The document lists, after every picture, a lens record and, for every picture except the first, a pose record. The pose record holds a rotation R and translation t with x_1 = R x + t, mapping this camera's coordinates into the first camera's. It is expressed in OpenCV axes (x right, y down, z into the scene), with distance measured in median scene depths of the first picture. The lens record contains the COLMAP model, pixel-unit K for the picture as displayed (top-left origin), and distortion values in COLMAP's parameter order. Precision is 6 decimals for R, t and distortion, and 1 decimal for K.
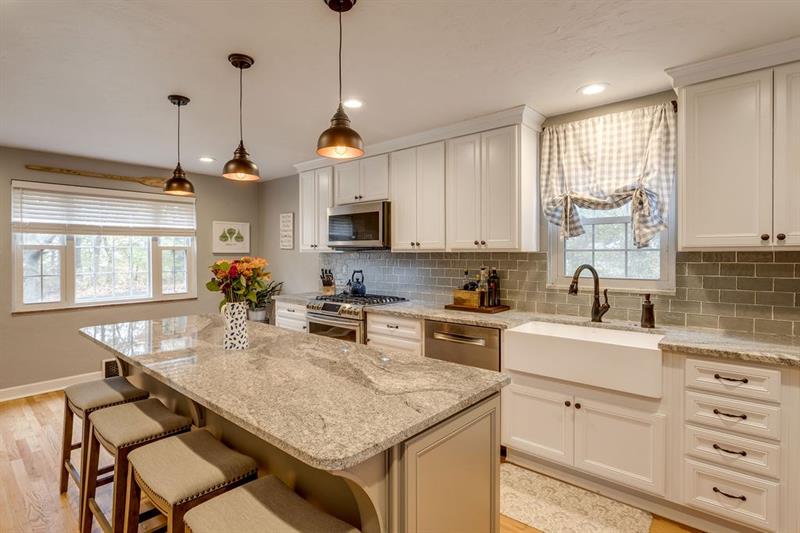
lens RADIAL K [[387.3, 0, 396.7], [0, 387.3, 263.7], [0, 0, 1]] dist [-0.010615, 0.001266]
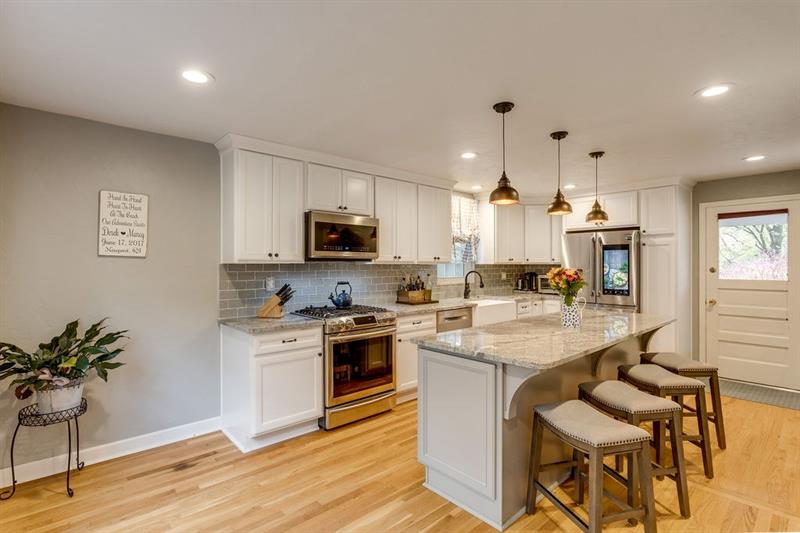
lens RADIAL K [[377.5, 0, 376.3], [0, 377.5, 266.2], [0, 0, 1]] dist [-0.000074, 0.000317]
pose [[0.176374, -0.003447, 0.984317, -1.445282], [0.025227, 0.999681, -0.001019, -0.028099], [-0.984000, 0.025011, 0.176404, 1.055021]]
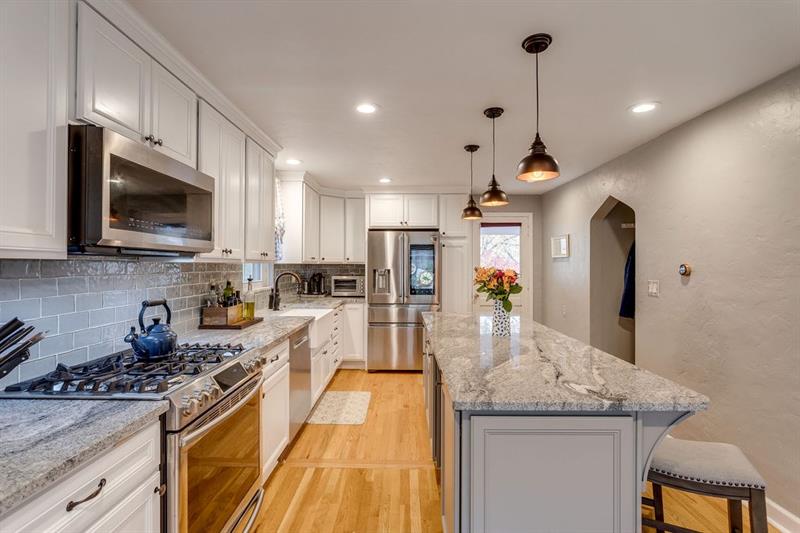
lens RADIAL K [[387.3, 0, 396.7], [0, 387.3, 263.7], [0, 0, 1]] dist [-0.010615, 0.001266]
pose [[-0.615941, 0.001850, 0.787790, -0.885858], [0.018335, 0.999760, 0.011987, -0.037227], [-0.787579, 0.021827, -0.615827, 1.486118]]
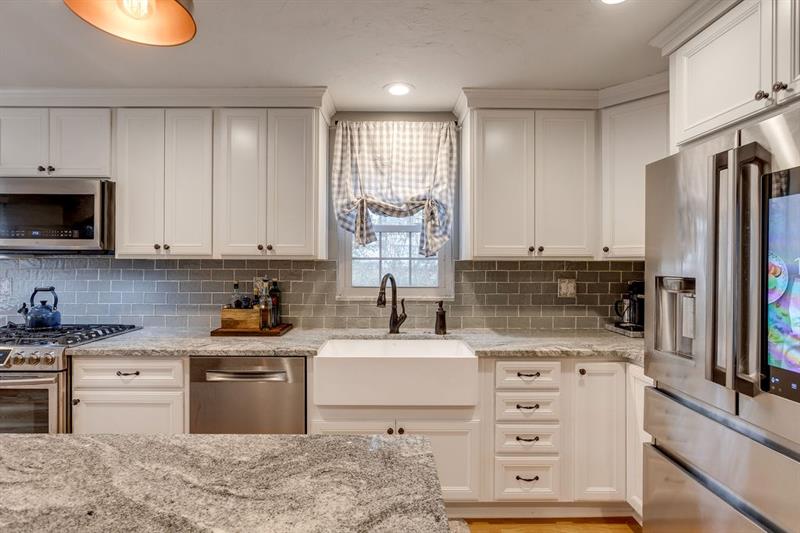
lens RADIAL K [[387.3, 0, 396.7], [0, 387.3, 263.7], [0, 0, 1]] dist [-0.010615, 0.001266]
pose [[0.762032, 0.002027, 0.647537, -0.097255], [0.011760, 0.999787, -0.016968, -0.005093], [-0.647433, 0.020545, 0.761845, 0.247592]]
